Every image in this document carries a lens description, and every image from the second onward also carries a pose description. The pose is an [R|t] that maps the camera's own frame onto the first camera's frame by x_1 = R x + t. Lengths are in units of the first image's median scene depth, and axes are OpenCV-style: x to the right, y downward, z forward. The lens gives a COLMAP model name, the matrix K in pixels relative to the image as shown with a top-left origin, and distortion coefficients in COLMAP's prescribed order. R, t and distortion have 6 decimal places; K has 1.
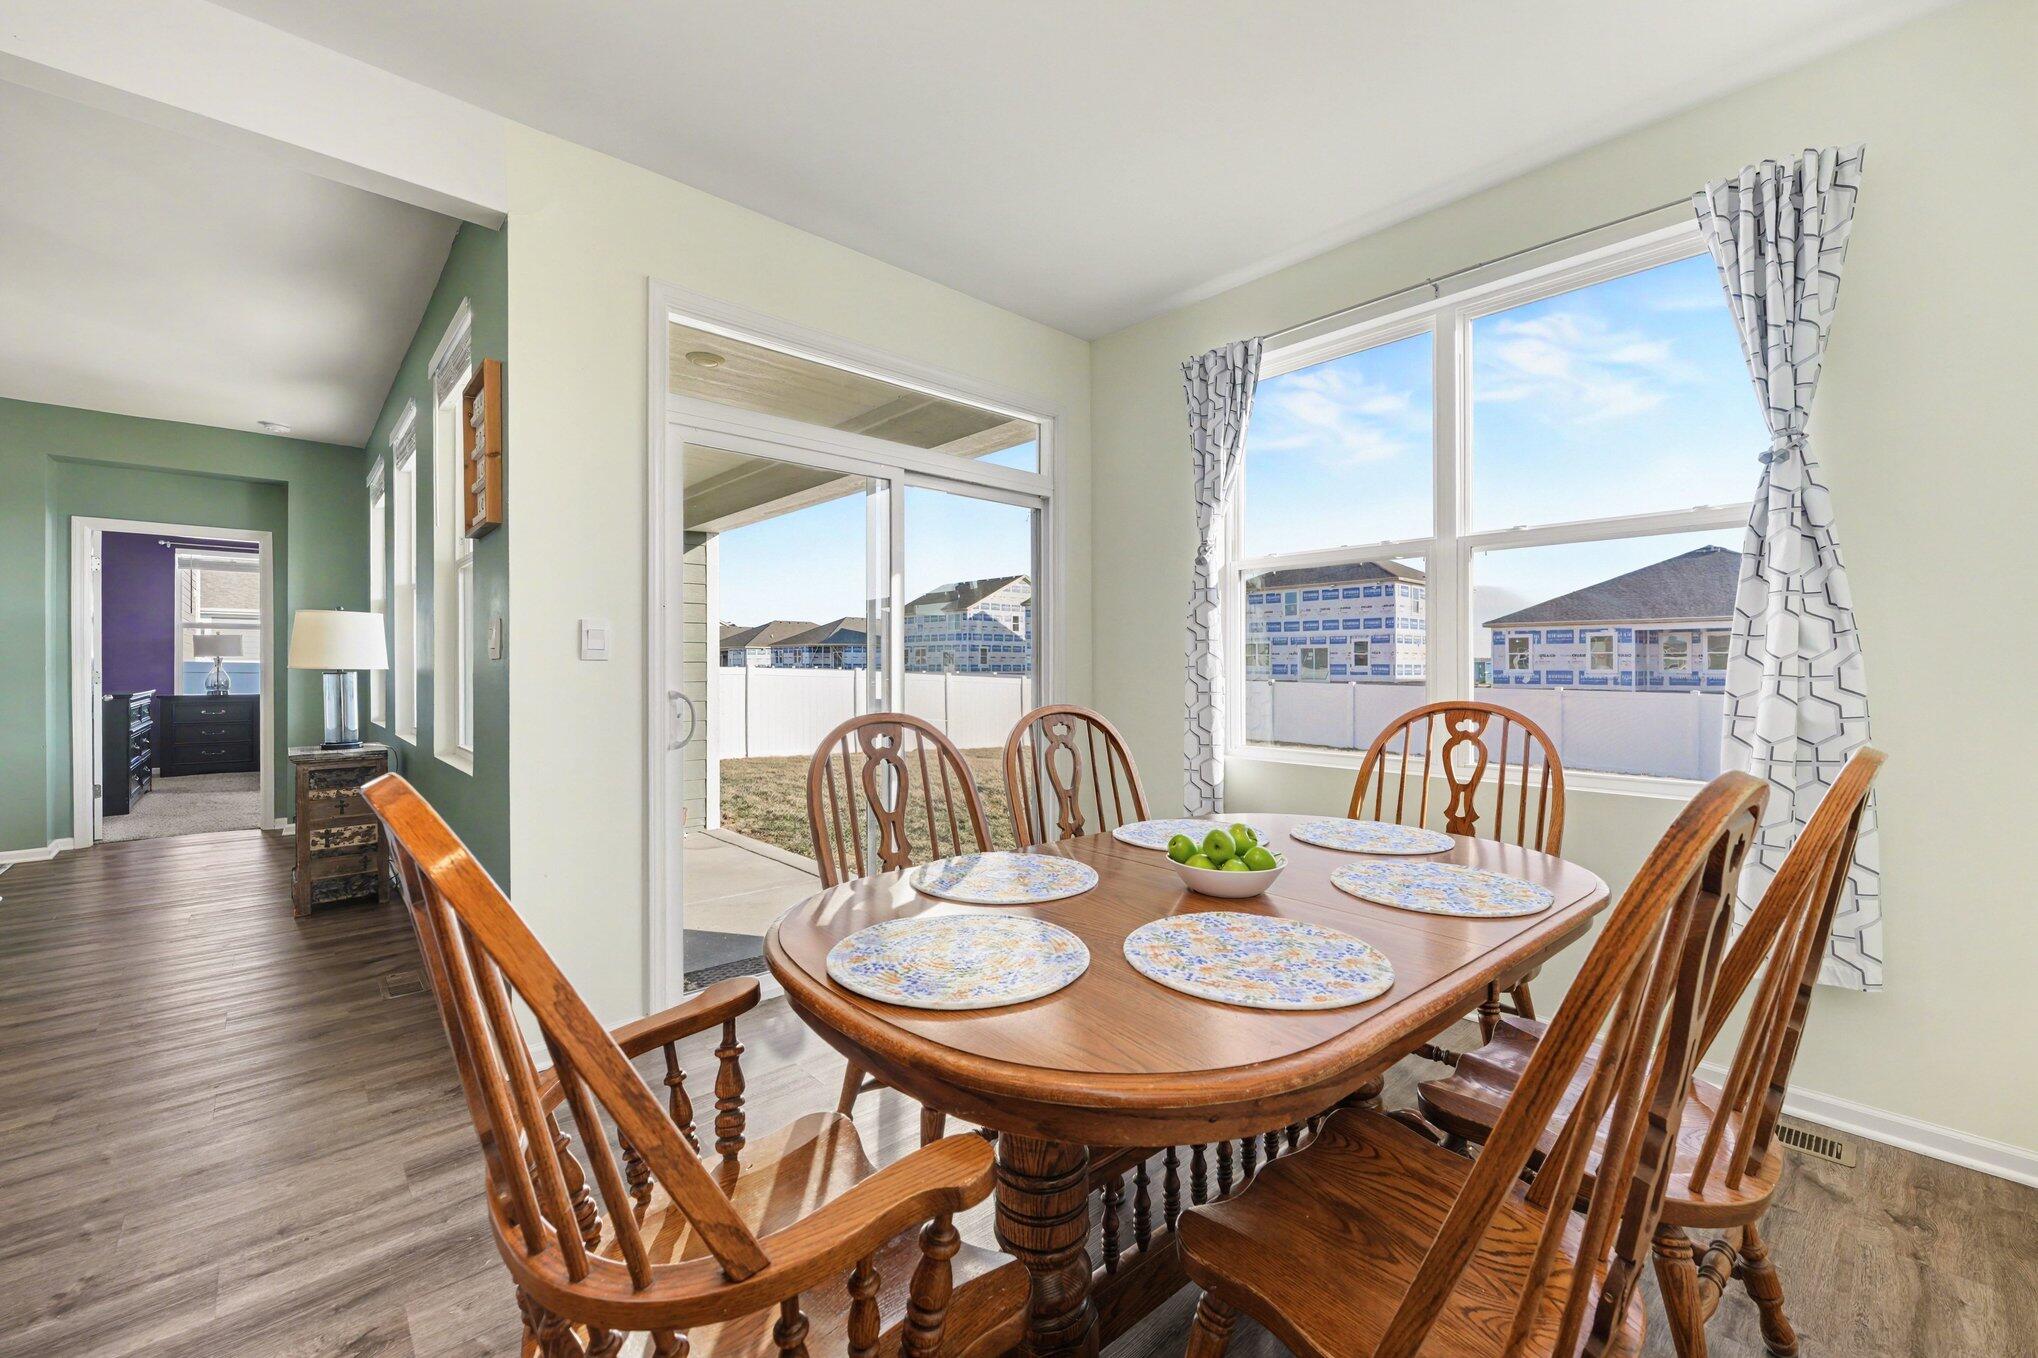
lens RADIAL K [[813.4, 0, 1025.3], [0, 813.4, 672.8], [0, 0, 1]] dist [0.001220, 0.000168]
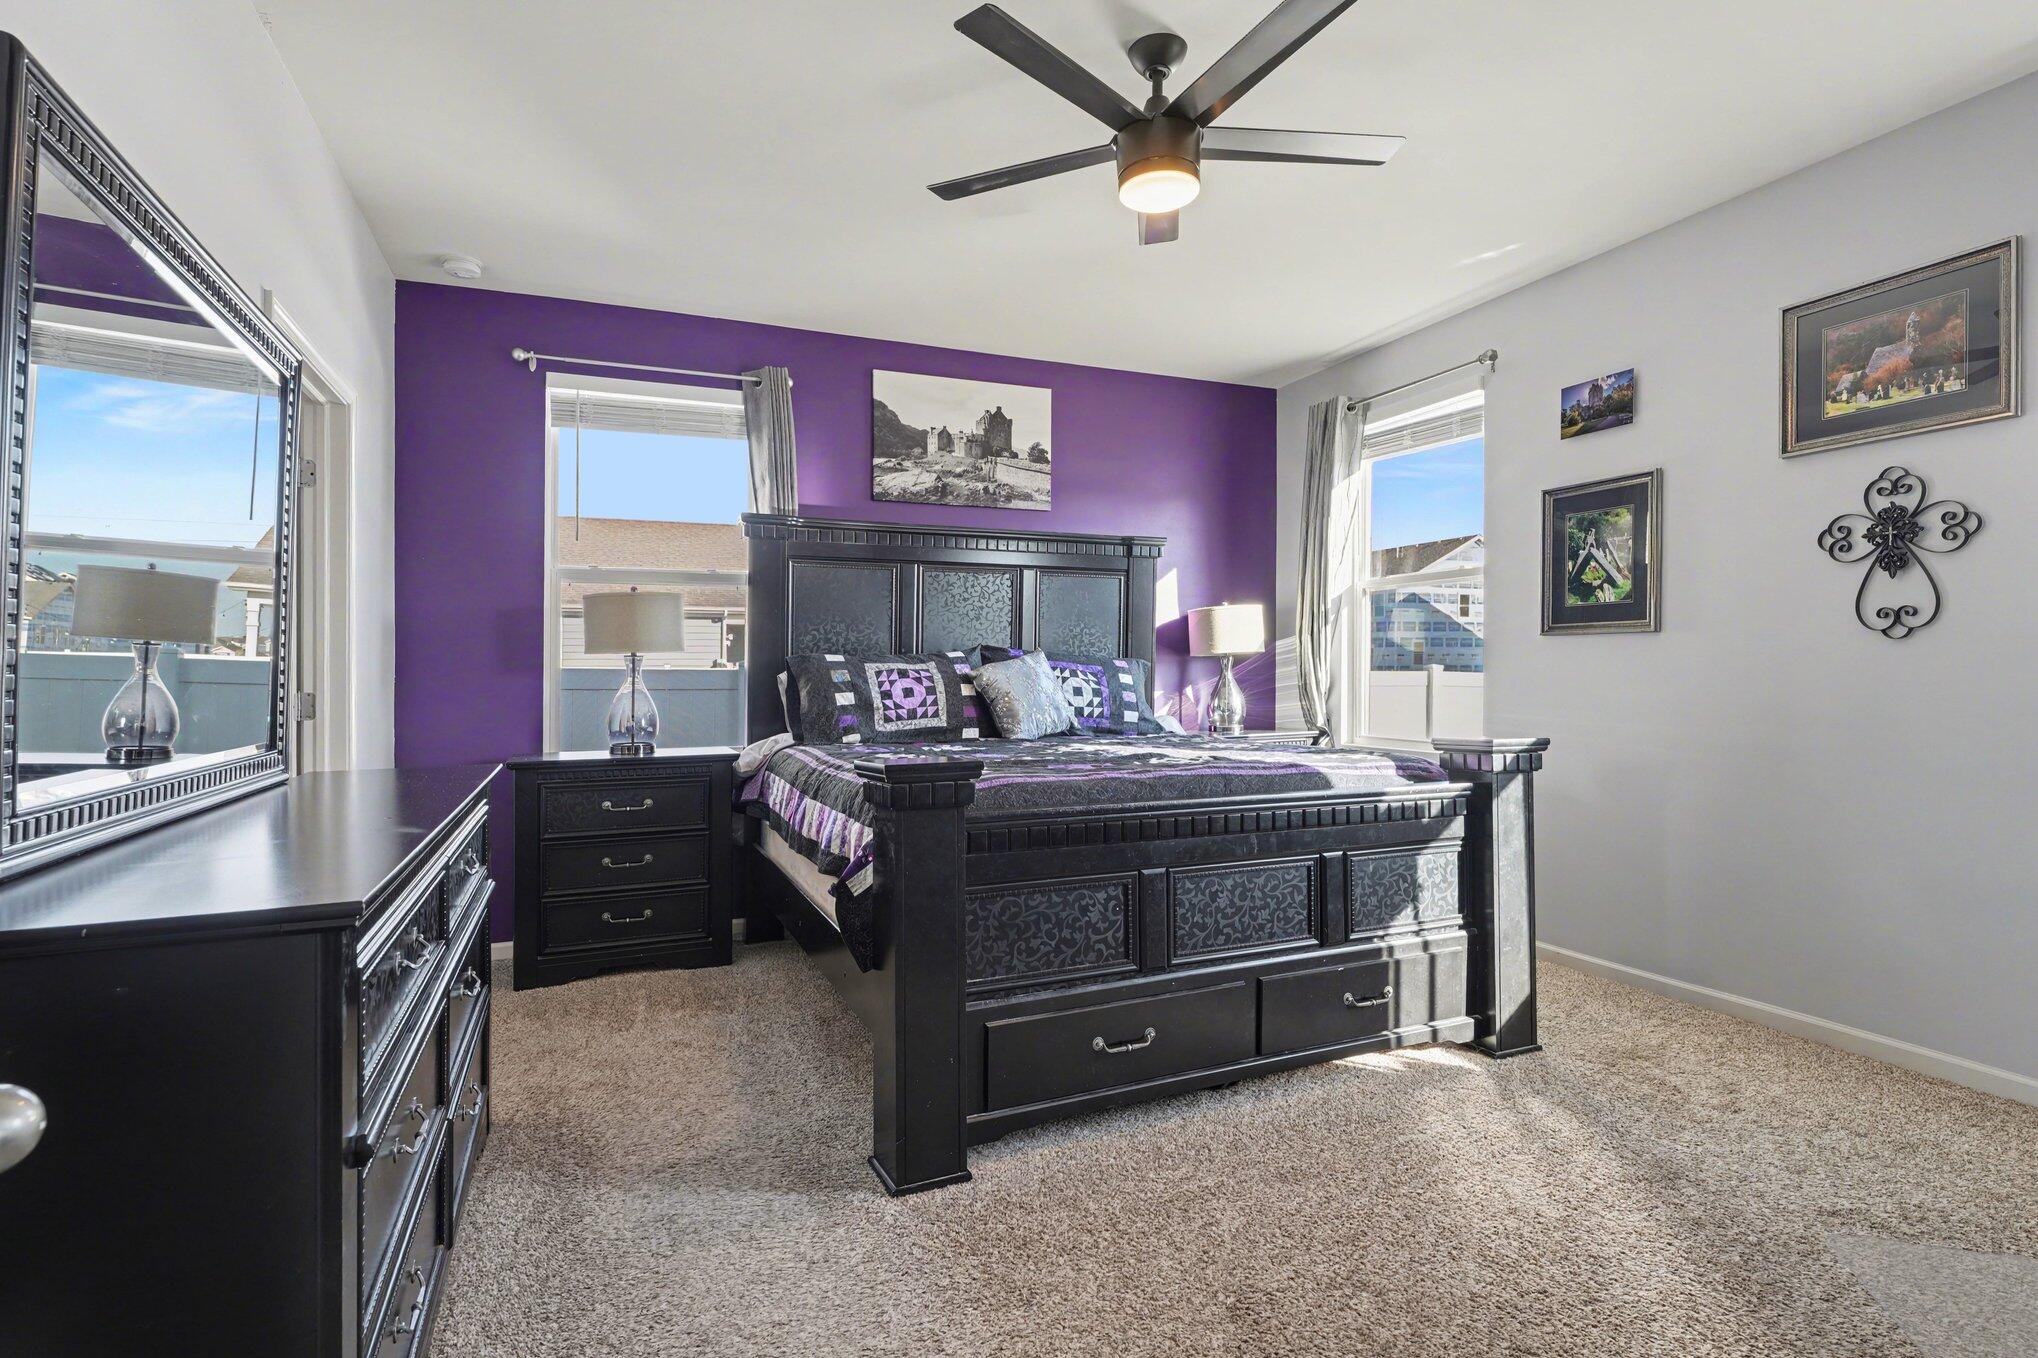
lens RADIAL K [[1002.6, 0, 1026.4], [0, 1002.6, 643.9], [0, 0, 1]] dist [0.001406, 0.000157]
pose [[0.943560, -0.016339, -0.330798, -0.709065], [0.005141, 0.999385, -0.034699, -0.007338], [0.331161, 0.031040, 0.943063, 0.663940]]
